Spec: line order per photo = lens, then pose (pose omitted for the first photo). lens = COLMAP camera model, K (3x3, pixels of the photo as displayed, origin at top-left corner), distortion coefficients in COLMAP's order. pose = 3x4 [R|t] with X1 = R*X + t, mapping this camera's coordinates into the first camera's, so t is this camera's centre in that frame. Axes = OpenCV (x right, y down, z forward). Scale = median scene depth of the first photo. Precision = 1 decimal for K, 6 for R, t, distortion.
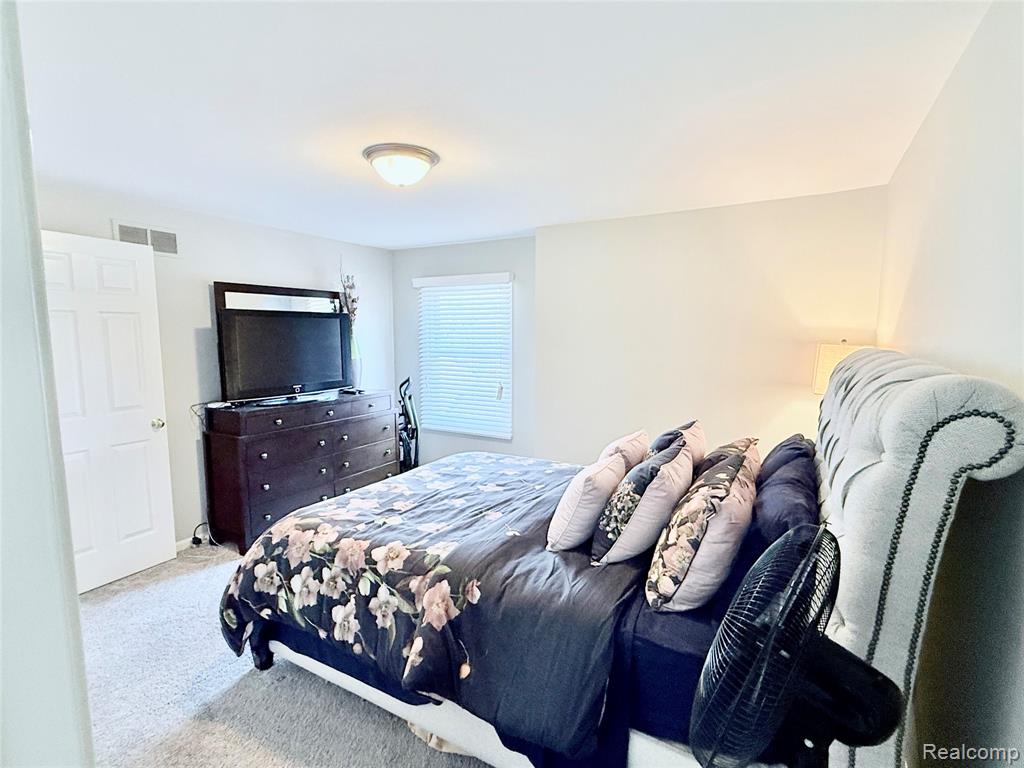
lens RADIAL K [[505.4, 0, 508.3], [0, 505.4, 387.4], [0, 0, 1]] dist [-0.002138, -0.000343]
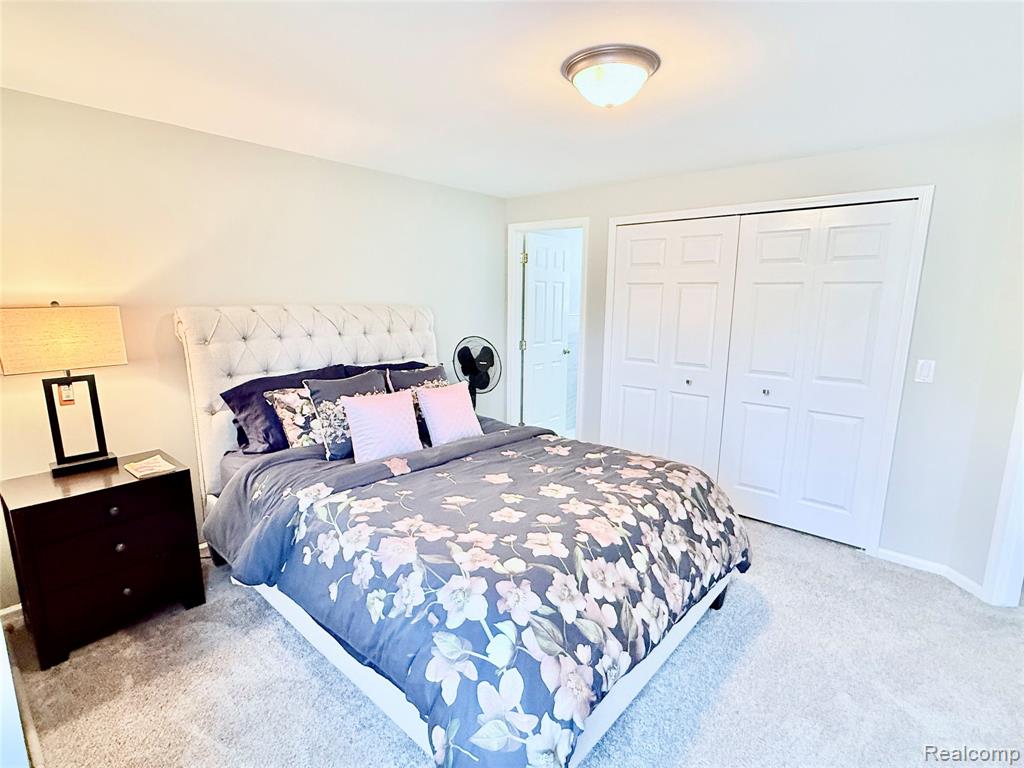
lens RADIAL K [[505.4, 0, 516.3], [0, 505.4, 388.4], [0, 0, 1]] dist [-0.002138, -0.000343]
pose [[-0.984408, -0.035884, 0.172200, -0.212079], [0.013896, 0.960046, 0.279495, -0.192294], [-0.175349, 0.277530, -0.944579, 1.806219]]
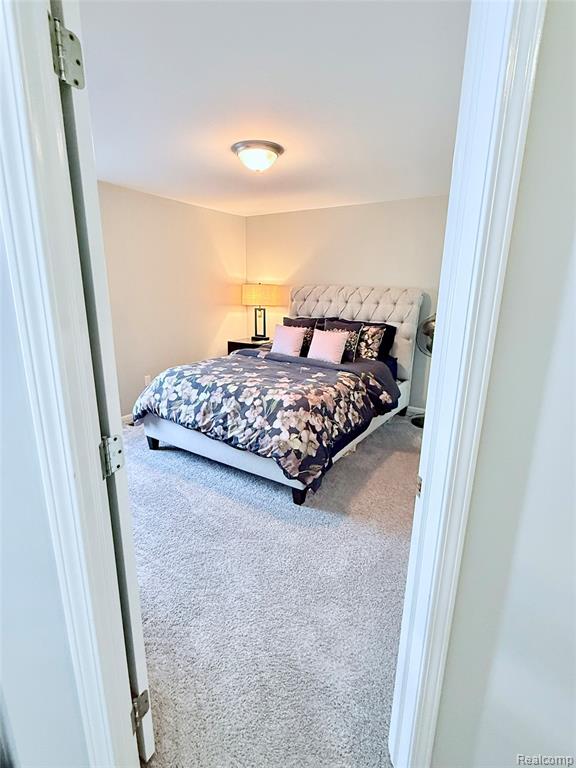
lens RADIAL K [[379.1, 0, 284.7], [0, 379.1, 385.1], [0, 0, 1]] dist [-0.002138, -0.000343]
pose [[0.047119, -0.247198, 0.967819, -1.358989], [0.092002, 0.965850, 0.242216, -0.056286], [-0.994643, 0.077628, 0.068253, 0.858436]]
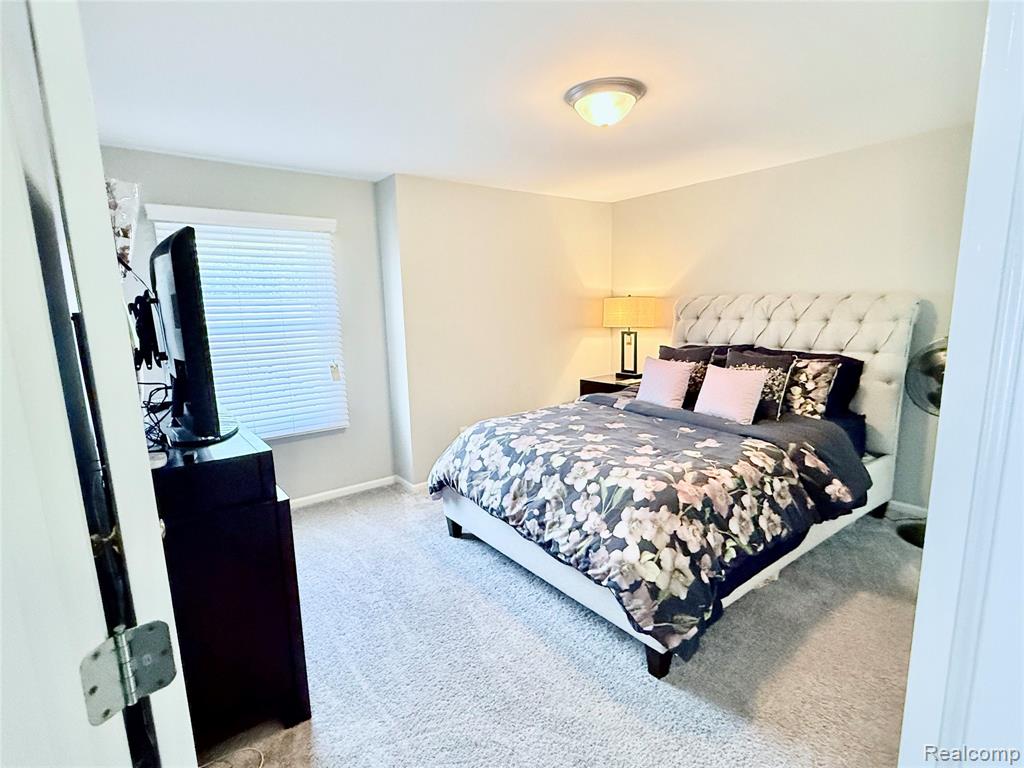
lens RADIAL K [[505.4, 0, 510.3], [0, 505.4, 389.5], [0, 0, 1]] dist [-0.002138, -0.000343]
pose [[0.374679, -0.165526, 0.912259, -1.166631], [0.123251, 0.984094, 0.127940, -0.054694], [-0.918926, 0.064500, 0.389121, 0.792894]]
